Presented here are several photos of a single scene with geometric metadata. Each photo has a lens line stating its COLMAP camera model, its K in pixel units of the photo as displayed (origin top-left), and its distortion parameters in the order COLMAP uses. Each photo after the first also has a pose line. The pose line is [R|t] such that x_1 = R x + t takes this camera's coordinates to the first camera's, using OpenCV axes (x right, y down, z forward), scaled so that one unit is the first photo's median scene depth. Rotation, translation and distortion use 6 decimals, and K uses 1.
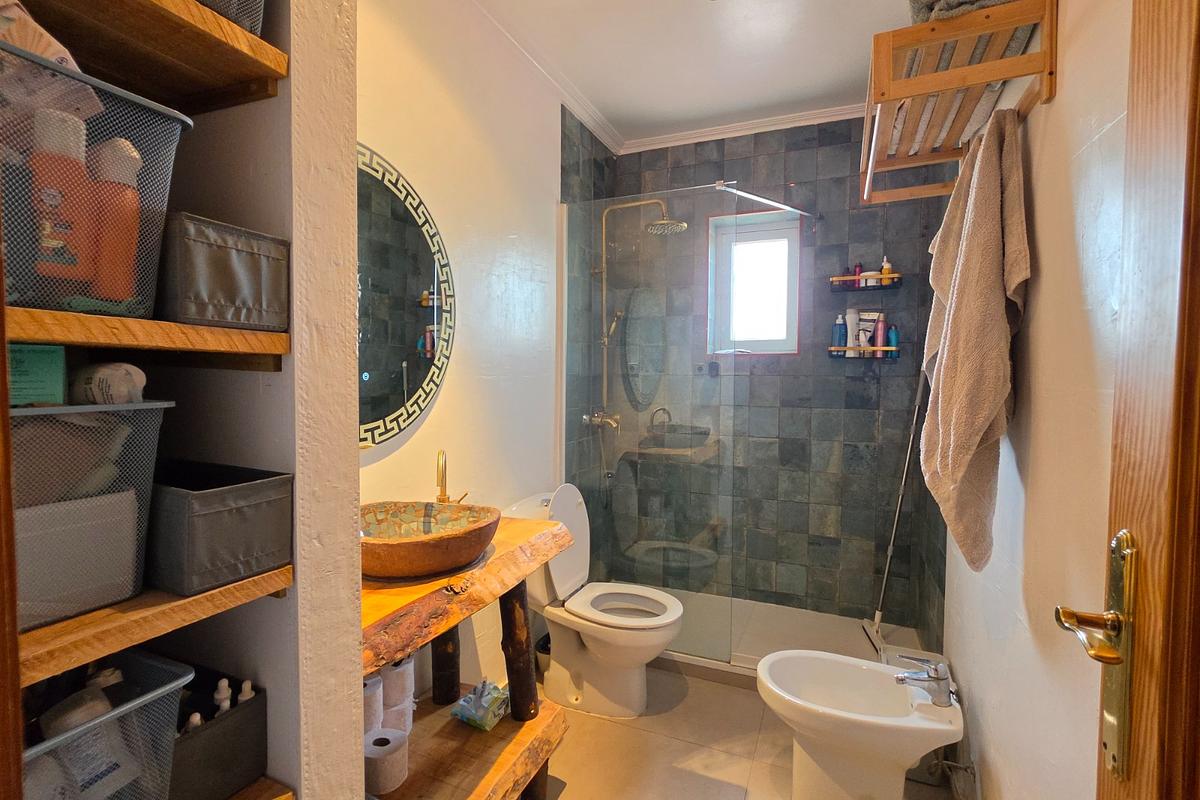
lens RADIAL K [[552.8, 0, 600.9], [0, 552.8, 398.1], [0, 0, 1]] dist [-0.008013, 0.001728]
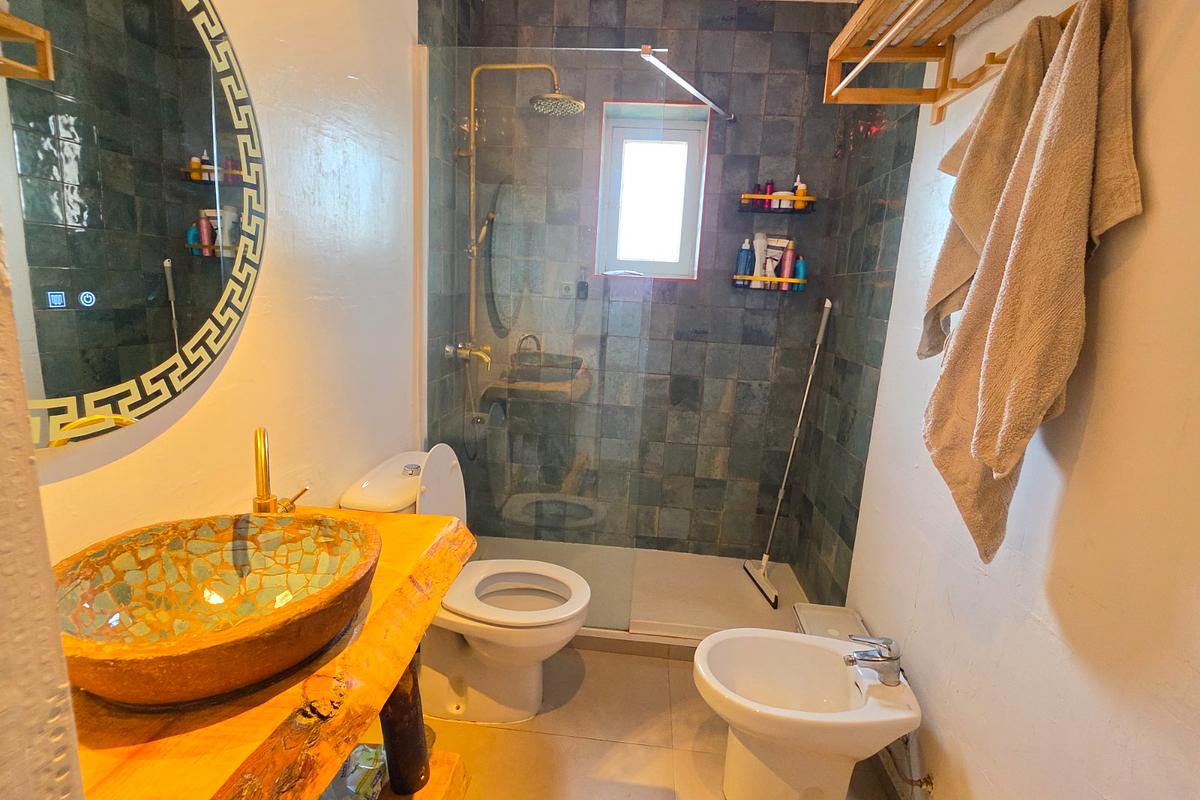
lens RADIAL K [[552.8, 0, 596.9], [0, 552.8, 397.1], [0, 0, 1]] dist [-0.008013, 0.001728]
pose [[0.950801, -0.013192, 0.309520, -0.077036], [-0.034995, 0.988125, 0.149614, -0.024161], [-0.307818, -0.153085, 0.939049, 0.205462]]
